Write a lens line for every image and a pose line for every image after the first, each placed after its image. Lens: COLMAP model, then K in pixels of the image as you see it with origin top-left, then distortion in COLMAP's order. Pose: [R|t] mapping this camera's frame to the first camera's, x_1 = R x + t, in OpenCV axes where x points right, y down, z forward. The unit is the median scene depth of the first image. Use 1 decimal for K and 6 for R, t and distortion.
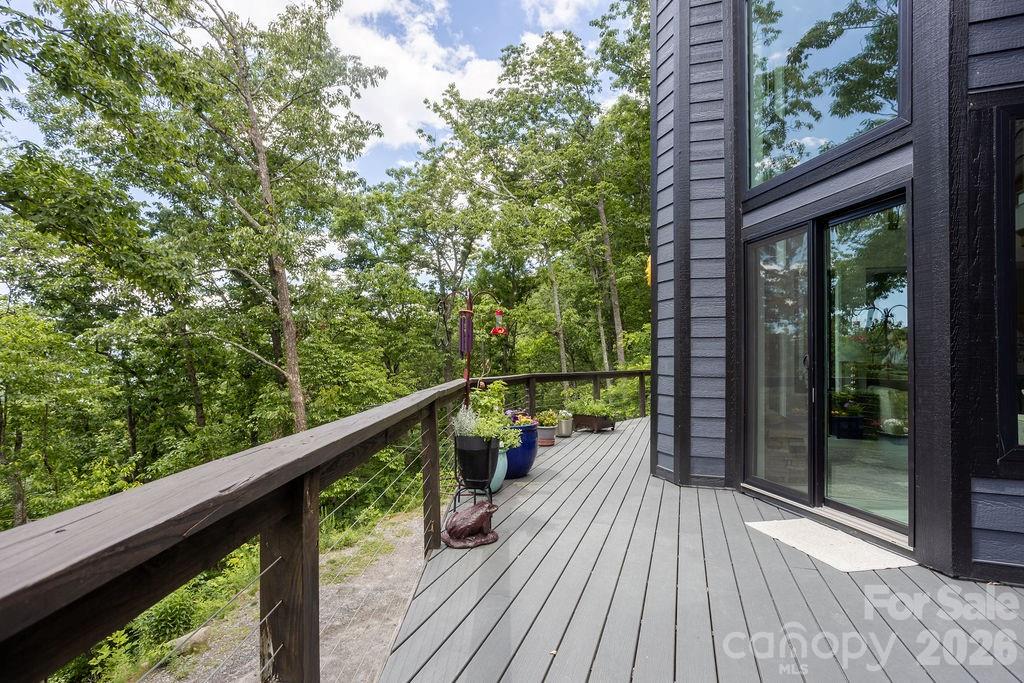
lens RADIAL K [[525.5, 0, 517.4], [0, 525.5, 339.5], [0, 0, 1]] dist [-0.004694, -0.000440]
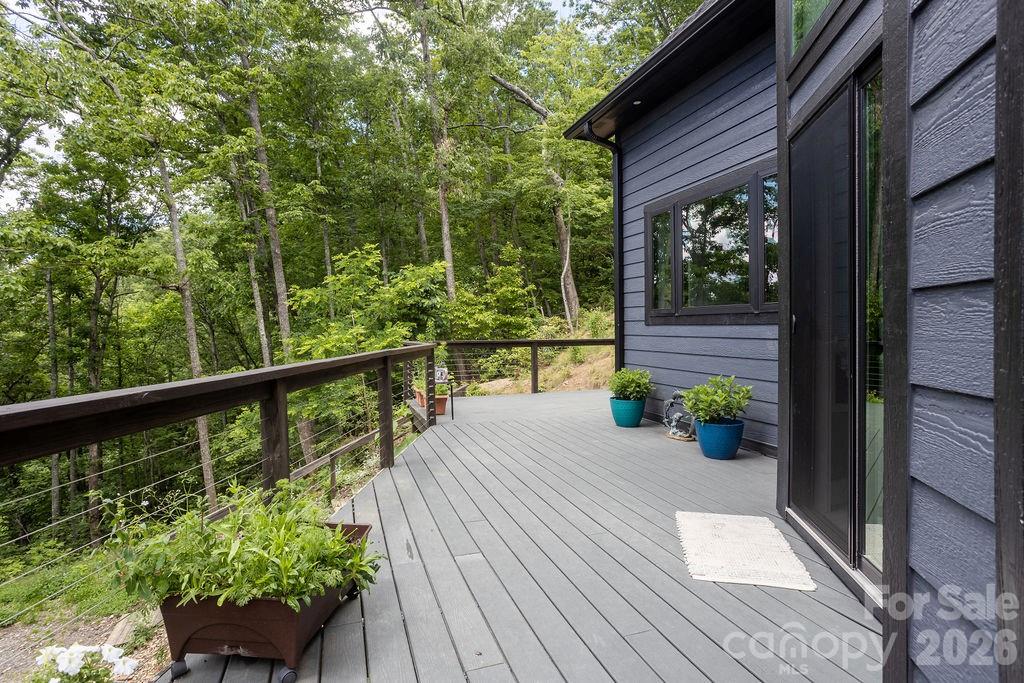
lens RADIAL K [[525.5, 0, 517.4], [0, 525.5, 339.5], [0, 0, 1]] dist [-0.004694, -0.000440]
pose [[0.808876, -0.022197, 0.587560, 0.026142], [-0.010372, 0.998593, 0.052005, 0.010887], [-0.587887, -0.048160, 0.807508, 0.203092]]
